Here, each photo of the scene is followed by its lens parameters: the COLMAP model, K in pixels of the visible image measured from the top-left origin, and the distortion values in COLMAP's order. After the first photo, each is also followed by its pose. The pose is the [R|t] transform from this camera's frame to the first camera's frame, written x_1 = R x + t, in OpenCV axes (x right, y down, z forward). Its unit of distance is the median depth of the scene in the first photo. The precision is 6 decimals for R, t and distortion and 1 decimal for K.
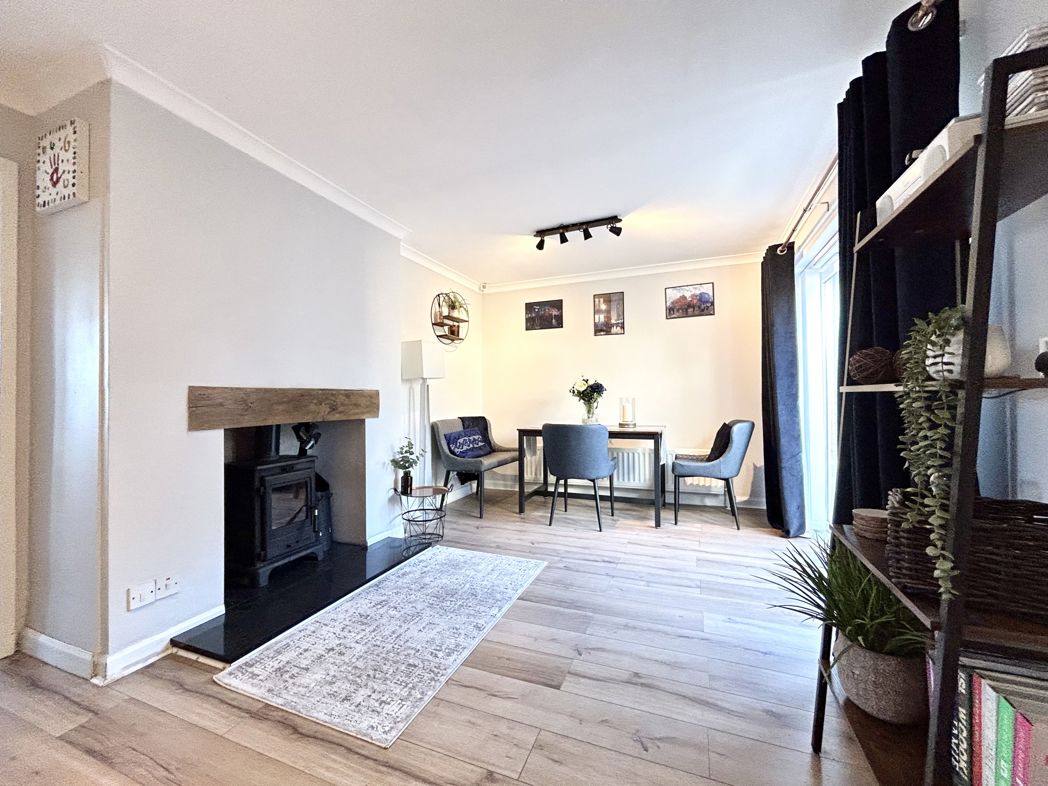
lens RADIAL K [[425.4, 0, 520.1], [0, 425.4, 394.0], [0, 0, 1]] dist [-0.001493, -0.000113]
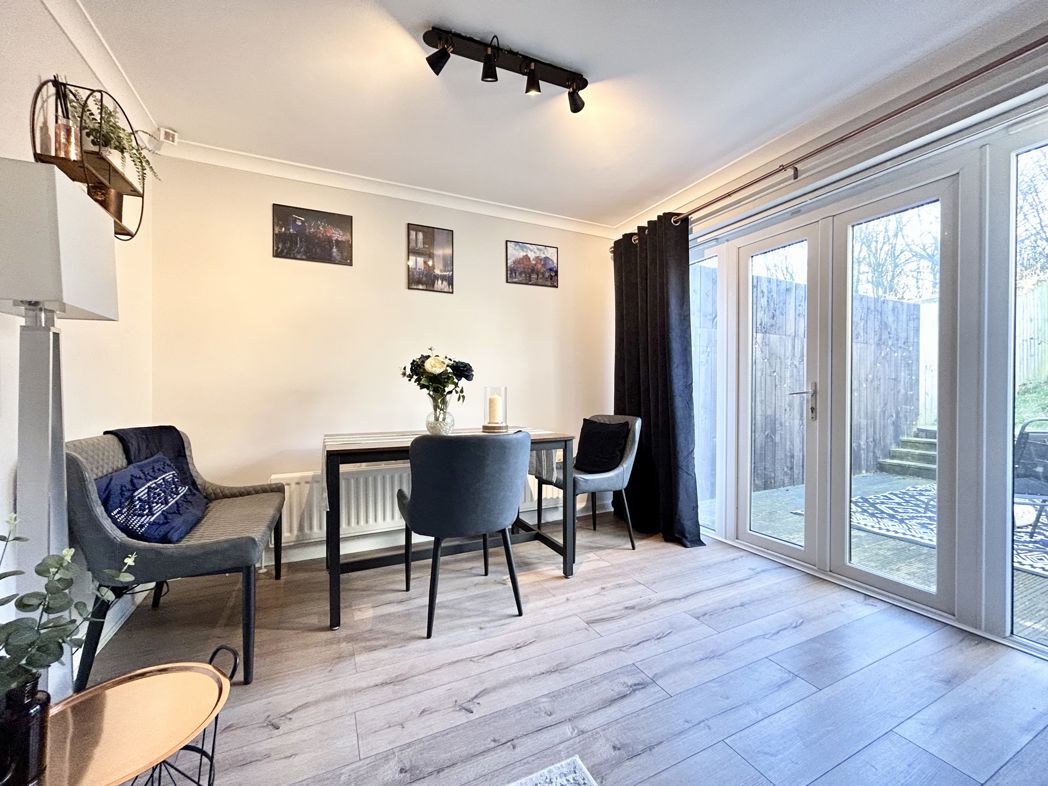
lens RADIAL K [[431.9, 0, 524.6], [0, 431.9, 387.0], [0, 0, 1]] dist [0.014429, -0.000025]
pose [[0.674136, 0.014575, 0.738464, -0.248619], [-0.009420, 0.999894, -0.011135, 0.019571], [-0.738547, 0.000551, 0.674201, 0.604003]]
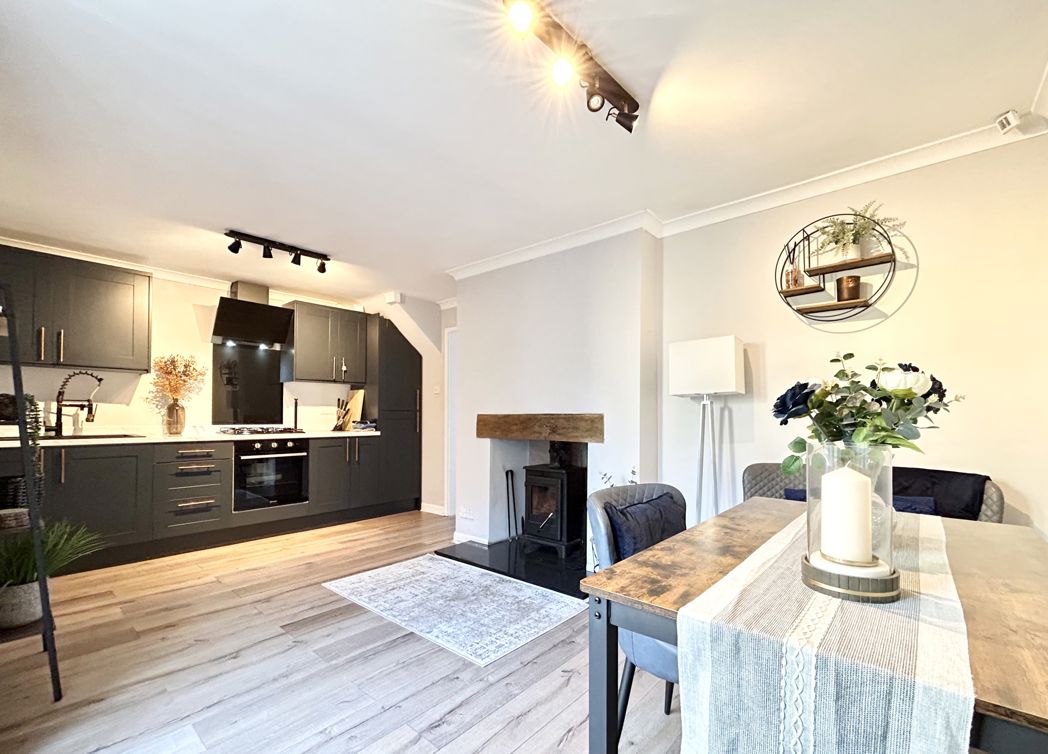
lens RADIAL K [[452.7, 0, 552.9], [0, 452.7, 411.6], [0, 0, 1]] dist [0.001680, 0.000353]
pose [[-0.294730, -0.005525, -0.955565, 0.597681], [0.010174, 0.999908, -0.008919, -0.005446], [0.955527, -0.012351, -0.294646, 1.087870]]
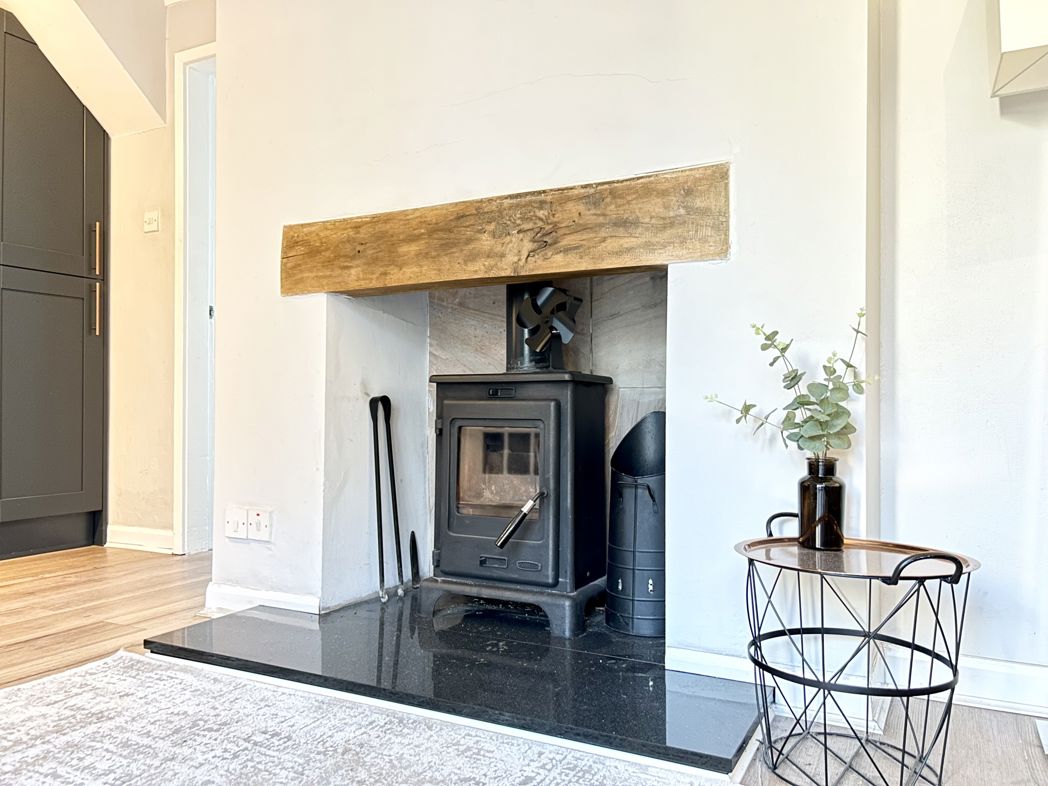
lens RADIAL K [[797.6, 0, 525.4], [0, 797.6, 398.3], [0, 0, 1]] dist [0.091362, -0.099619]
pose [[-0.115853, -0.005678, -0.993250, 0.211806], [0.009486, 0.999932, -0.006822, 0.141954], [0.993221, -0.010213, -0.115791, 0.847207]]
